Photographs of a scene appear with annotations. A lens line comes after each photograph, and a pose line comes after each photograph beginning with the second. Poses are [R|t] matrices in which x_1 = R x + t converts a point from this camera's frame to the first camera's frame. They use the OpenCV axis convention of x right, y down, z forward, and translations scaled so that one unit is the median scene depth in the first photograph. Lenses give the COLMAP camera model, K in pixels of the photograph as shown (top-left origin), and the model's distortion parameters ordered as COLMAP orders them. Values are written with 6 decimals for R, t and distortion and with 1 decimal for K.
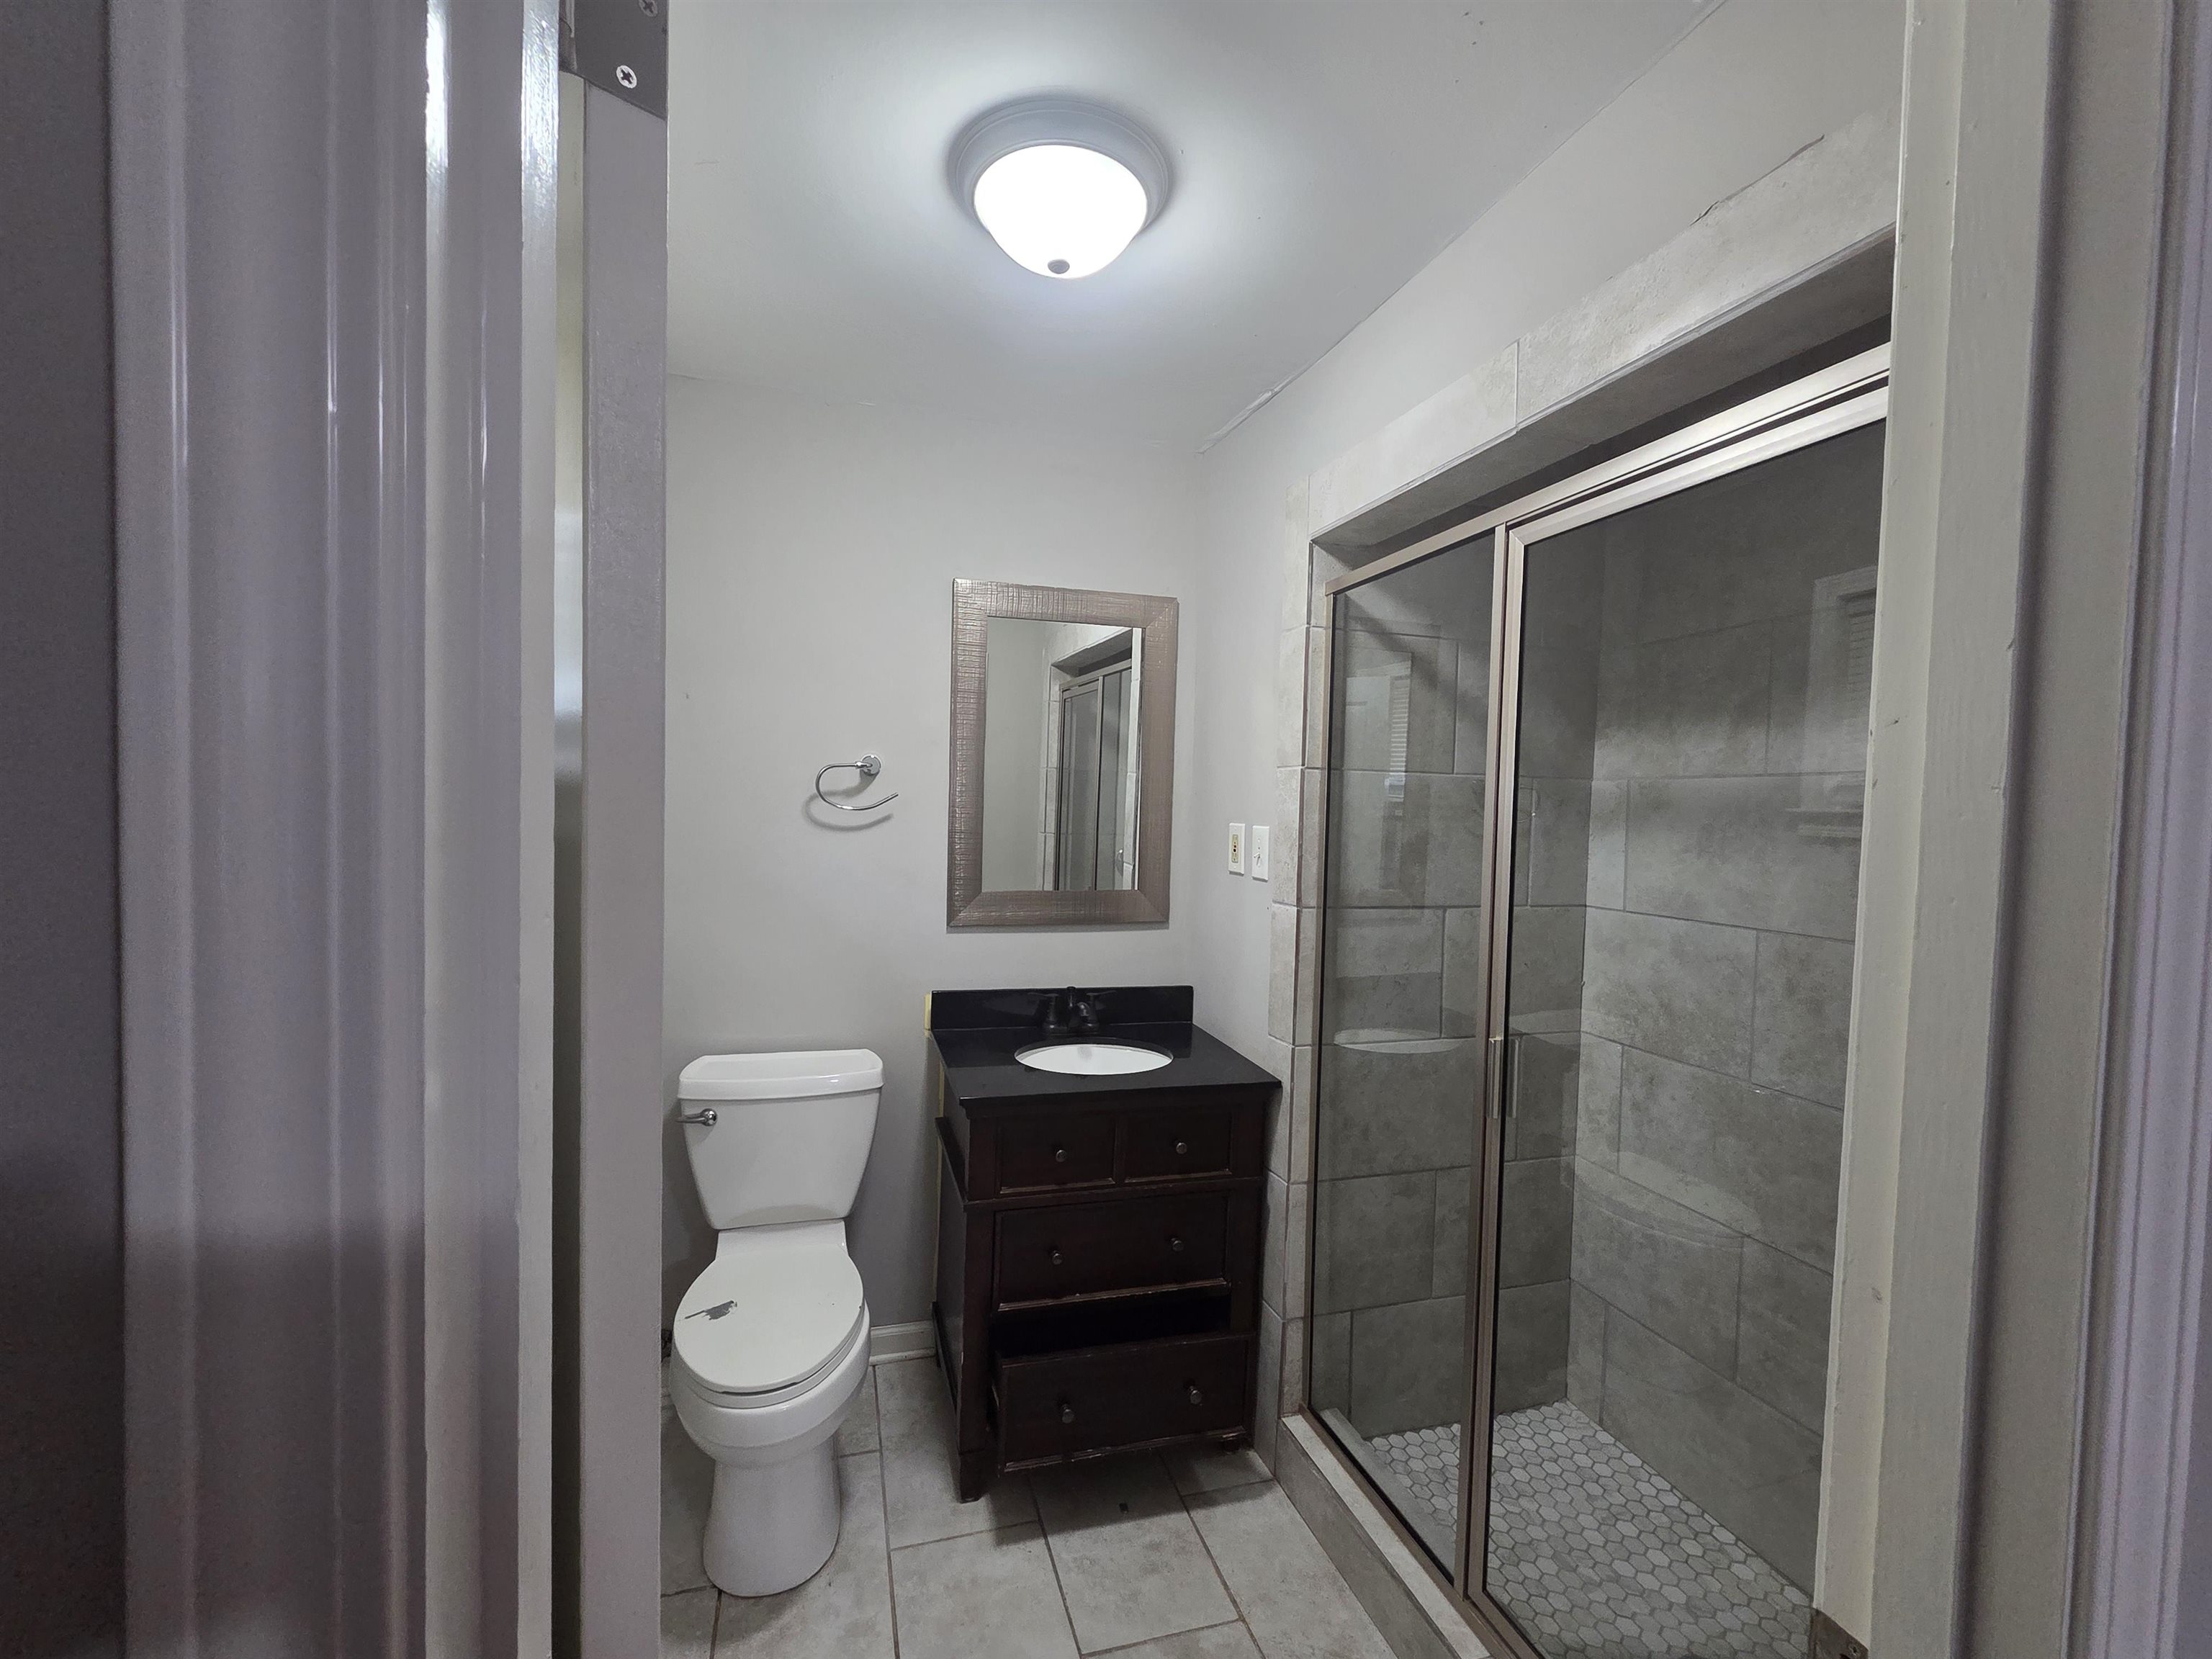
lens RADIAL K [[905.4, 0, 1088.7], [0, 905.4, 832.7], [0, 0, 1]] dist [0.006879, -0.005494]
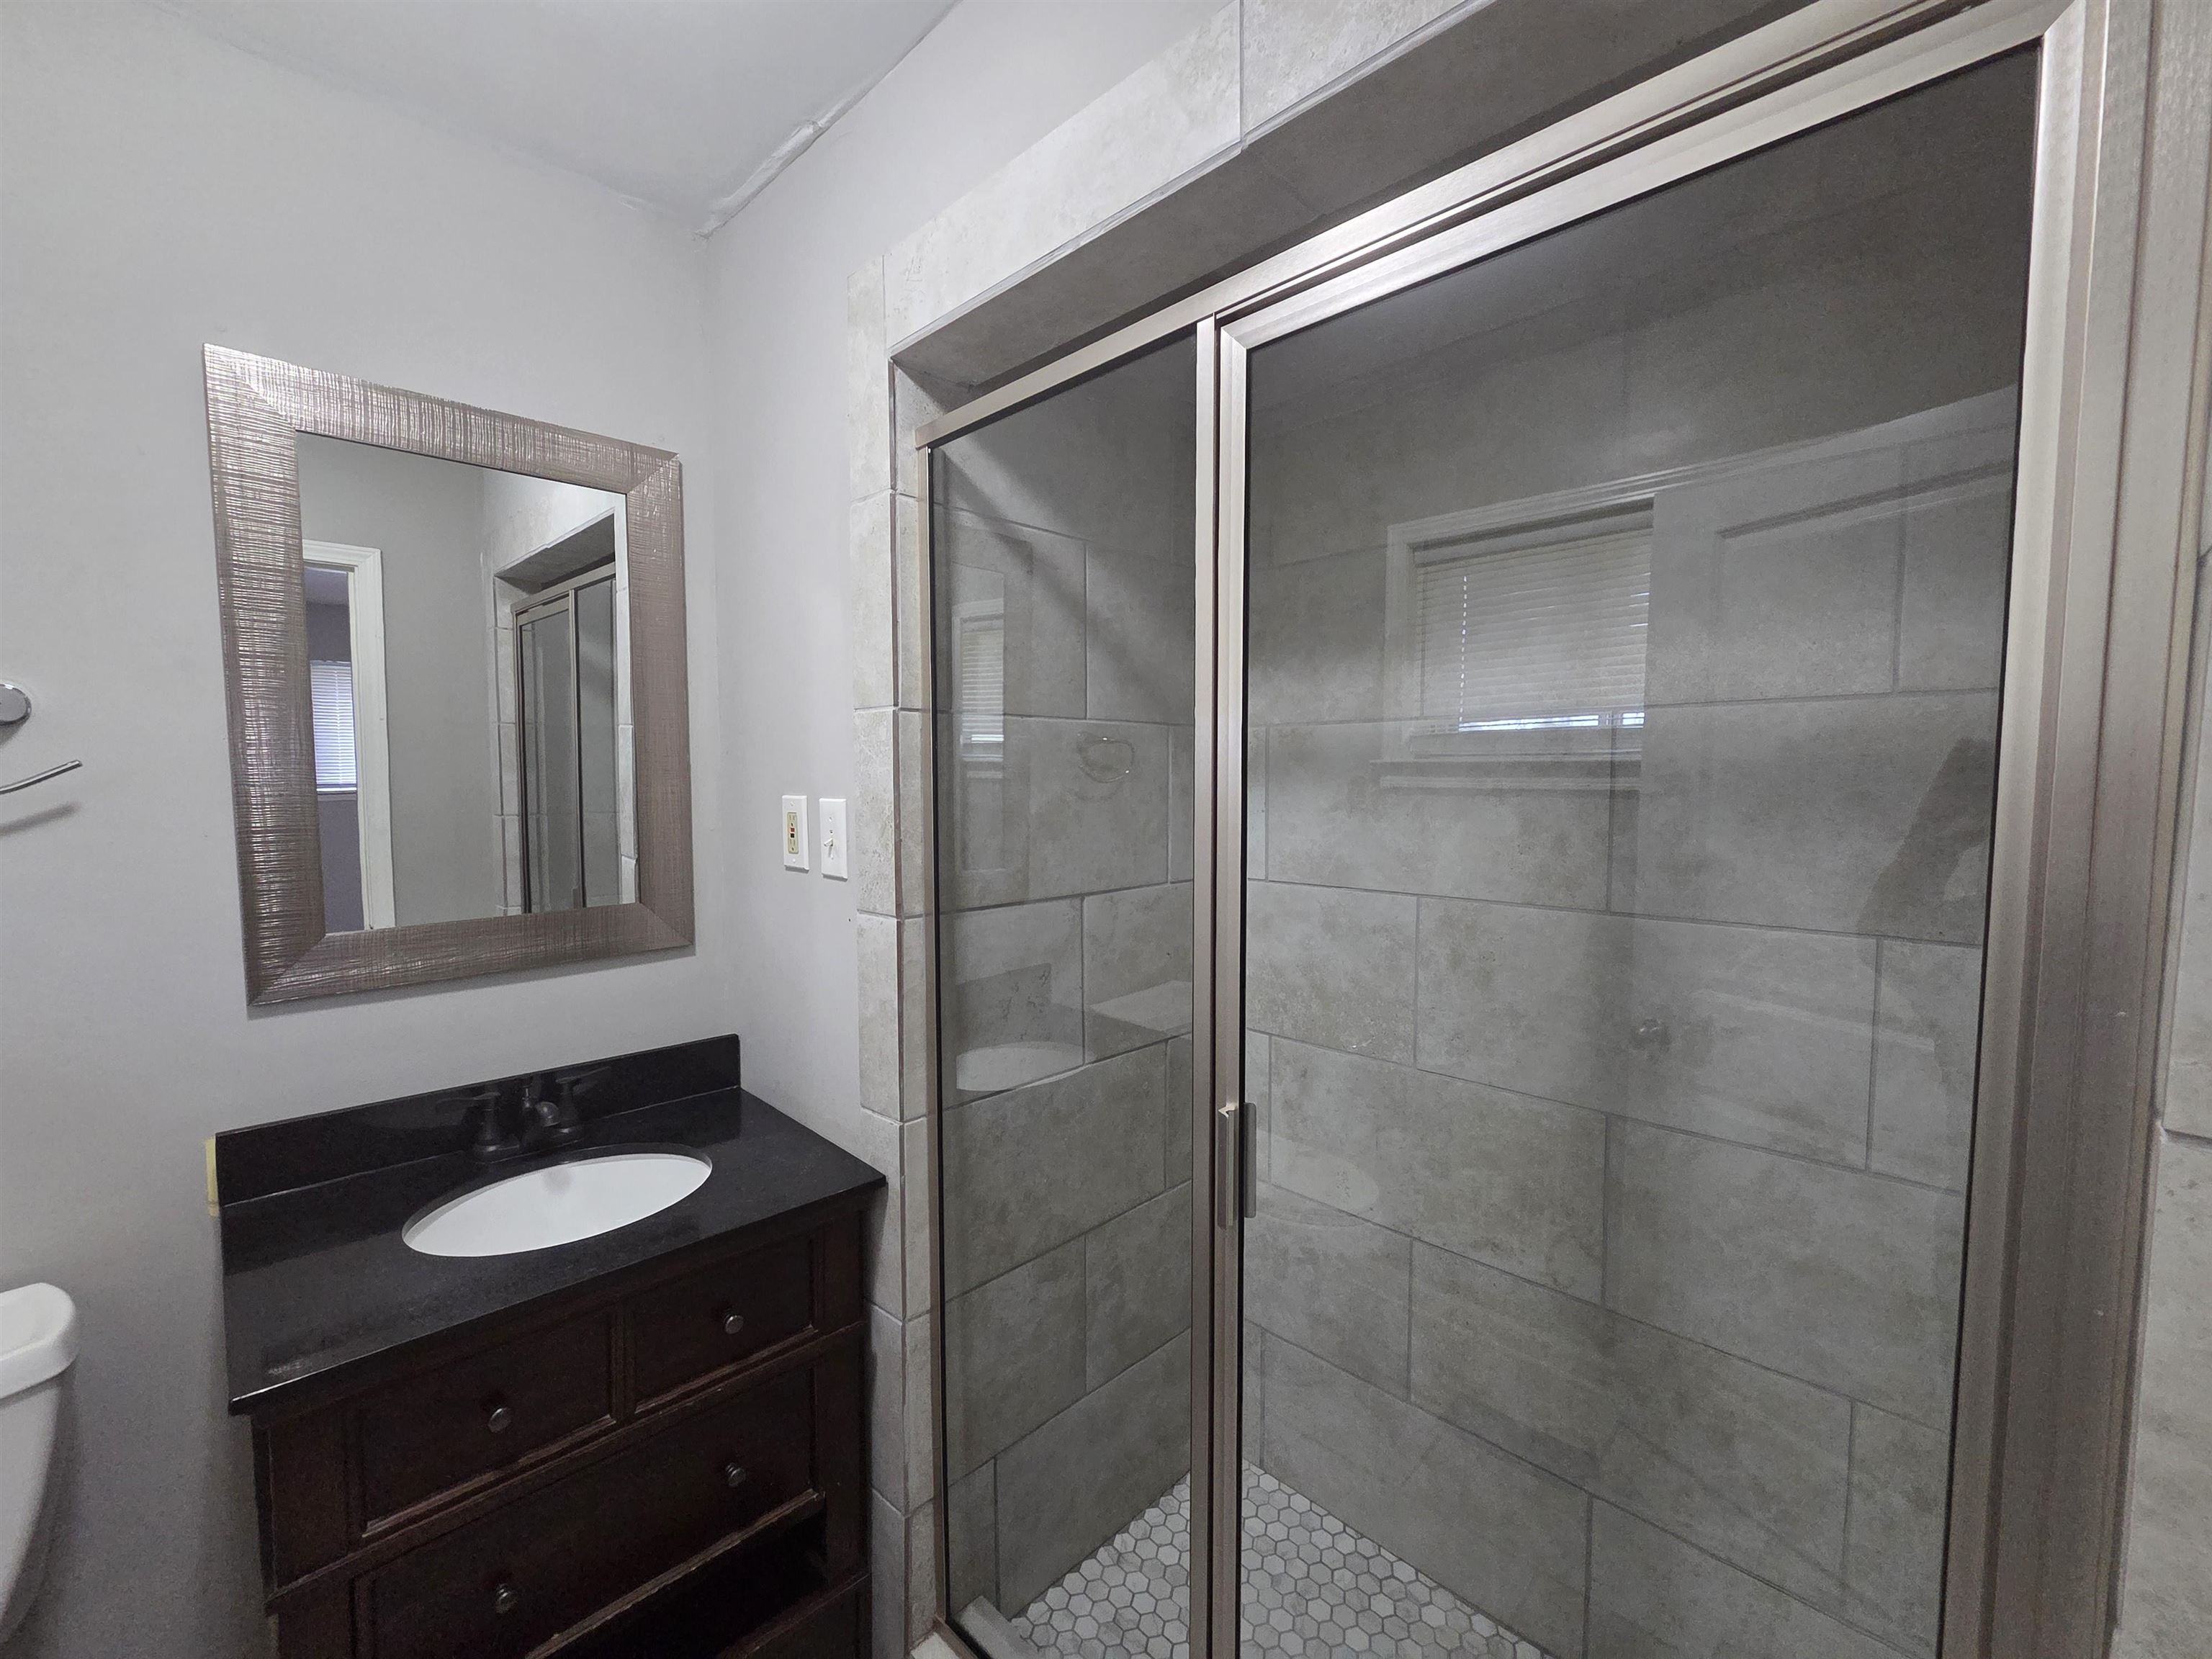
lens RADIAL K [[905.4, 0, 1088.7], [0, 905.4, 832.7], [0, 0, 1]] dist [0.006879, -0.005494]
pose [[0.879813, -0.057673, 0.471809, 0.041846], [0.039311, 0.998040, 0.048691, -0.007874], [-0.473692, -0.024292, 0.880355, 0.341388]]
